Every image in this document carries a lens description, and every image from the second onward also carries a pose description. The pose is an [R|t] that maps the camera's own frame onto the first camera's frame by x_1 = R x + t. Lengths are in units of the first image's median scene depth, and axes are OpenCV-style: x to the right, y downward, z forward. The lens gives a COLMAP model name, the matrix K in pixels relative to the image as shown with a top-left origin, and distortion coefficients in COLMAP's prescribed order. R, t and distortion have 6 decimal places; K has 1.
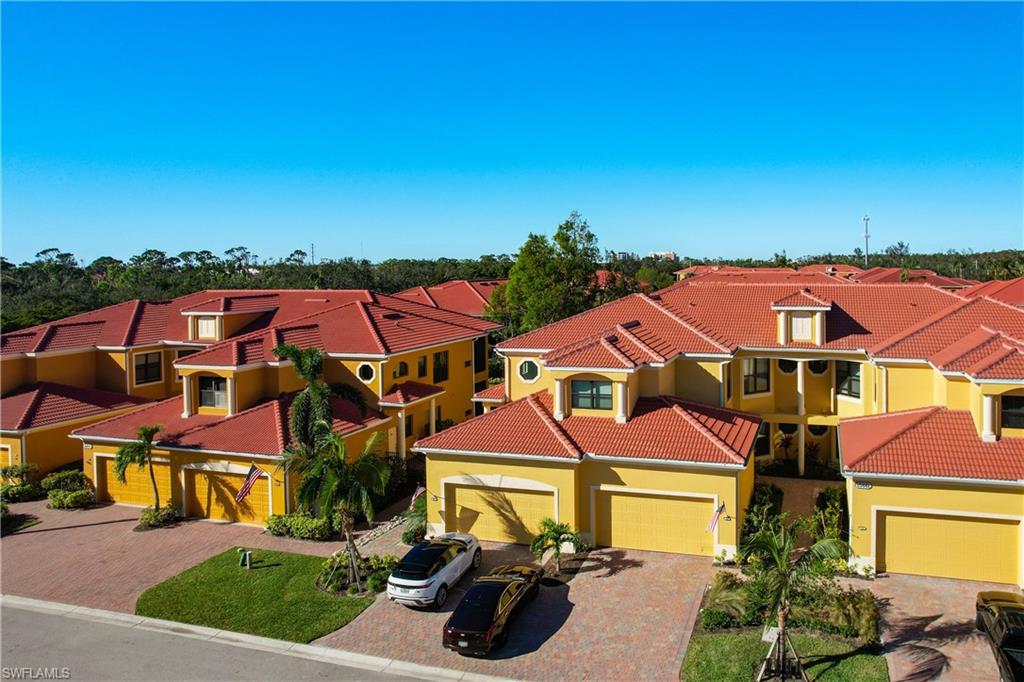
lens RADIAL K [[696.0, 0, 656.8], [0, 696.0, 276.5], [0, 0, 1]] dist [-0.037053, 0.006508]
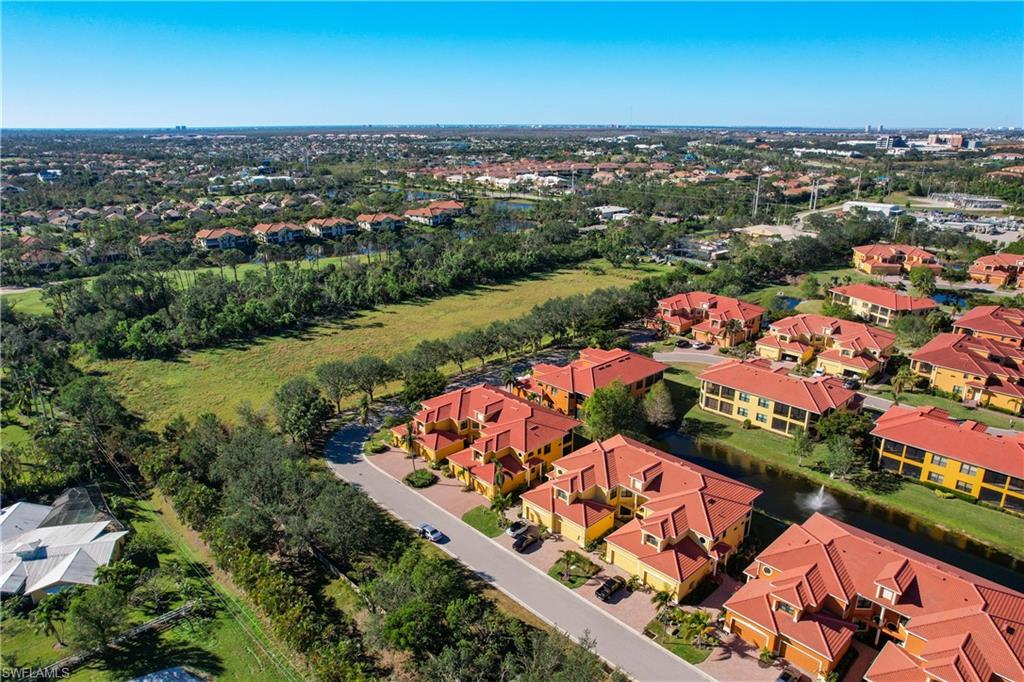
lens RADIAL K [[679.8, 0, 512.0], [0, 679.8, 341.0], [0, 0, 1]] dist [-0.073237, 0.071924]
pose [[0.840952, 0.173362, -0.512586, 1.427584], [-0.015758, 0.954732, 0.297048, -1.730257], [0.540880, -0.241726, 0.805616, -1.908506]]
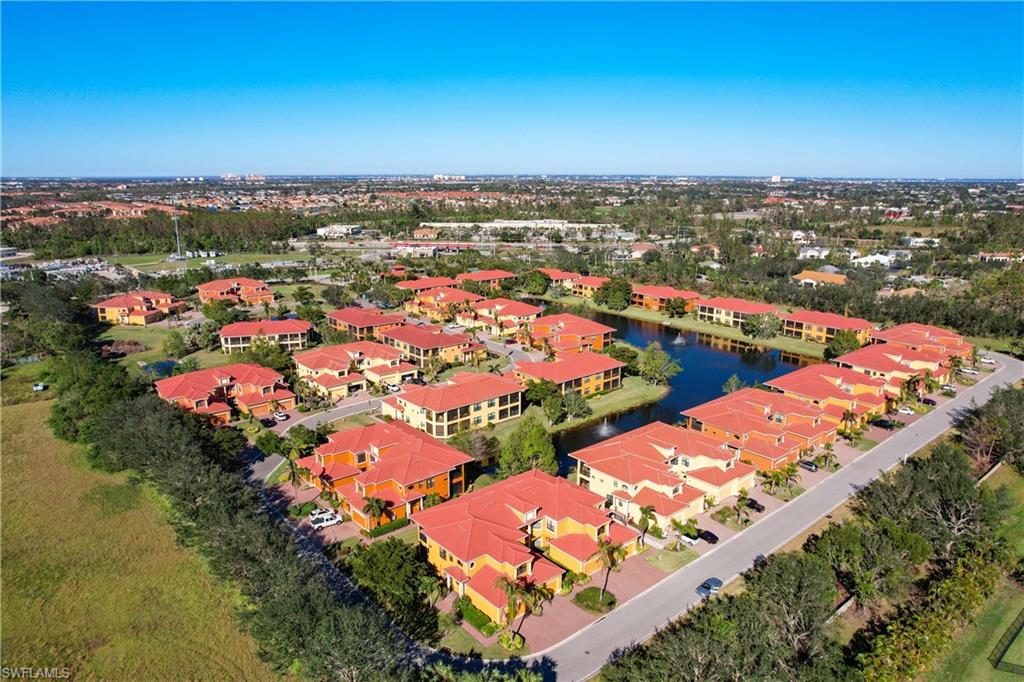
lens RADIAL K [[667.9, 0, 512.0], [0, 667.9, 341.0], [0, 0, 1]] dist [-0.077344, 0.065145]
pose [[0.594390, -0.192189, 0.780874, -3.774511], [0.009823, 0.972685, 0.231921, -1.704858], [-0.804117, -0.130181, 0.580042, -0.427100]]
